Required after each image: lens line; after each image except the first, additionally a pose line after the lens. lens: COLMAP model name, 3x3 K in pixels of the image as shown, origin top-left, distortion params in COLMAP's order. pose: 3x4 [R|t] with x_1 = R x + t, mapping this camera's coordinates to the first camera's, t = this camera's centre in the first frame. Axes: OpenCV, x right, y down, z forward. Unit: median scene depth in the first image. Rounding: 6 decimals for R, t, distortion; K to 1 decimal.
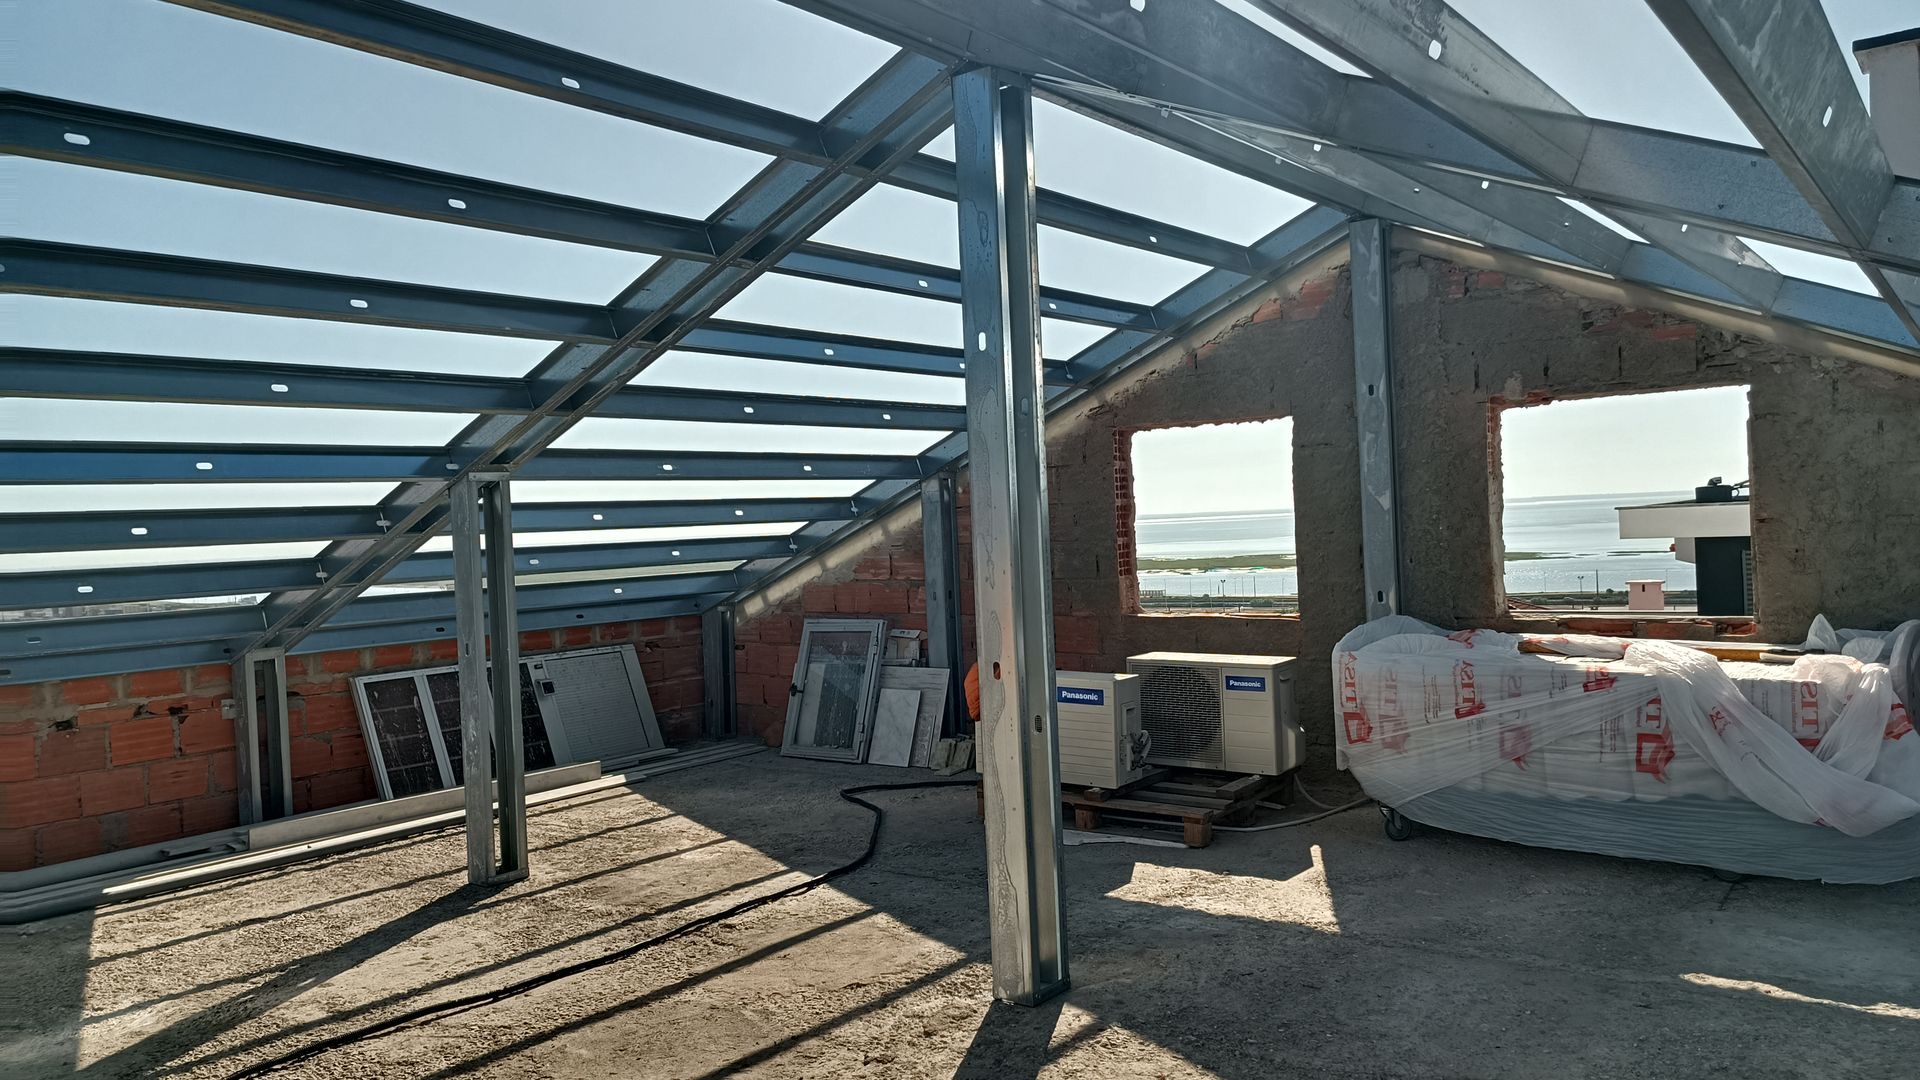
lens RADIAL K [[1375.7, 0, 957.7], [0, 1375.7, 541.5], [0, 0, 1]] dist [0.049122, -0.053539]
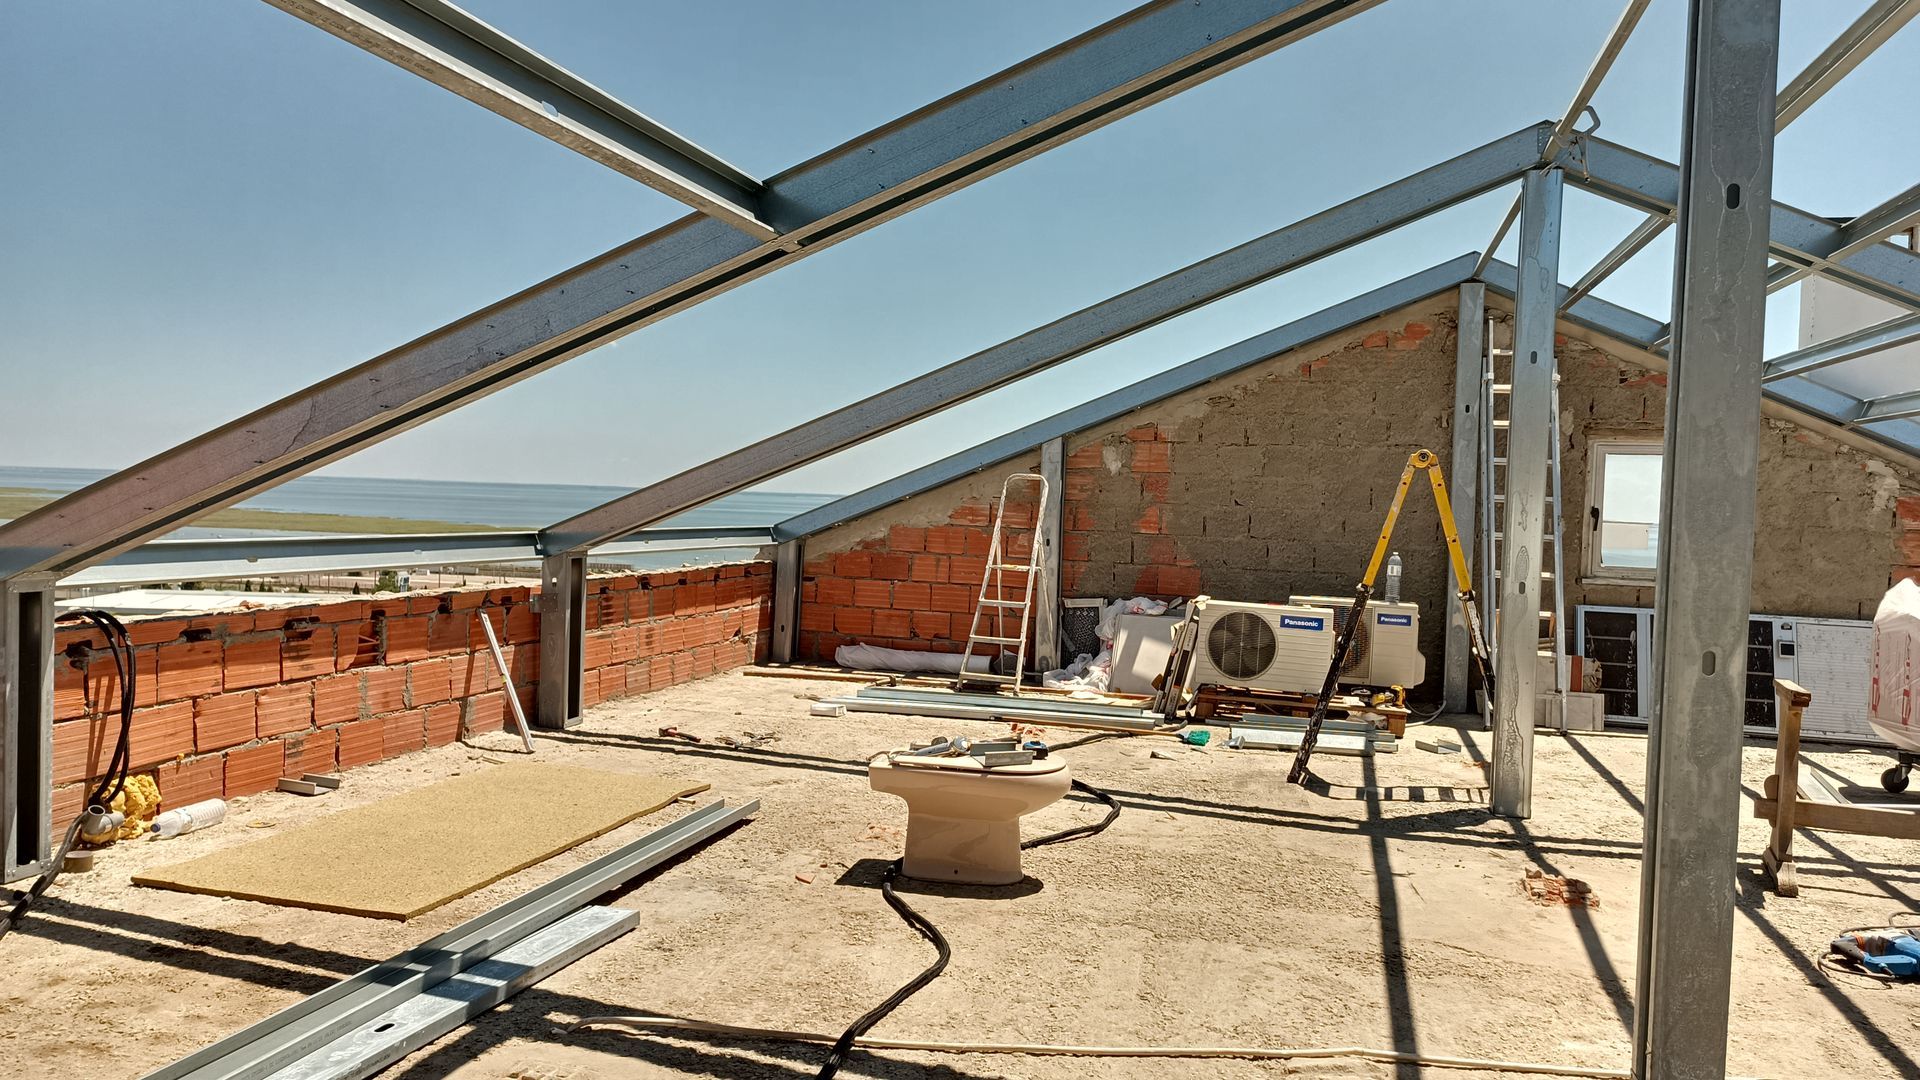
lens RADIAL K [[1375.7, 0, 957.7], [0, 1375.7, 541.5], [0, 0, 1]] dist [0.049122, -0.053539]
pose [[0.929711, 0.065473, 0.362422, -0.678225], [-0.071332, 0.997449, 0.002793, 0.054332], [-0.361315, -0.028449, 0.932010, -0.091198]]
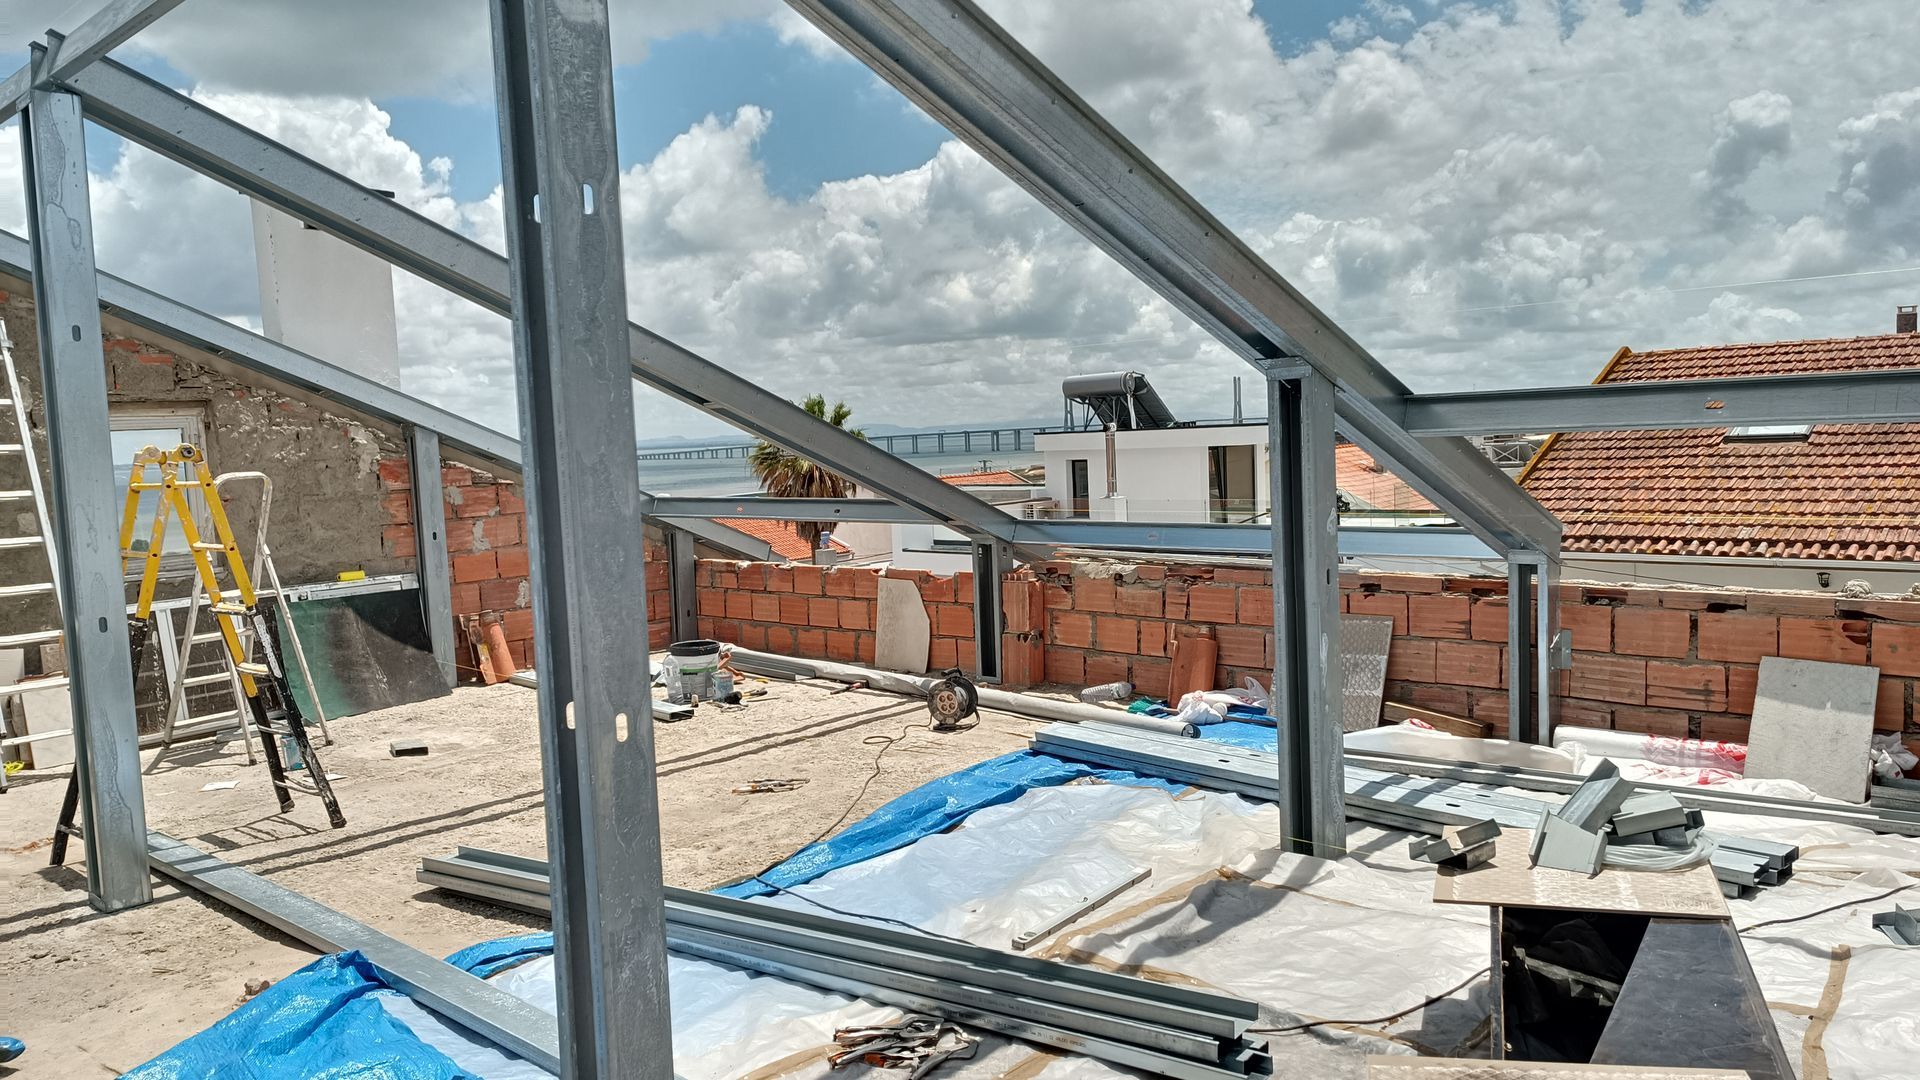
lens RADIAL K [[1375.7, 0, 957.7], [0, 1375.7, 541.5], [0, 0, 1]] dist [0.049122, -0.053539]
pose [[0.110591, -0.040442, 0.993043, -0.670152], [0.050887, 0.998092, 0.034981, 0.013233], [-0.992562, 0.046664, 0.112437, 0.103041]]
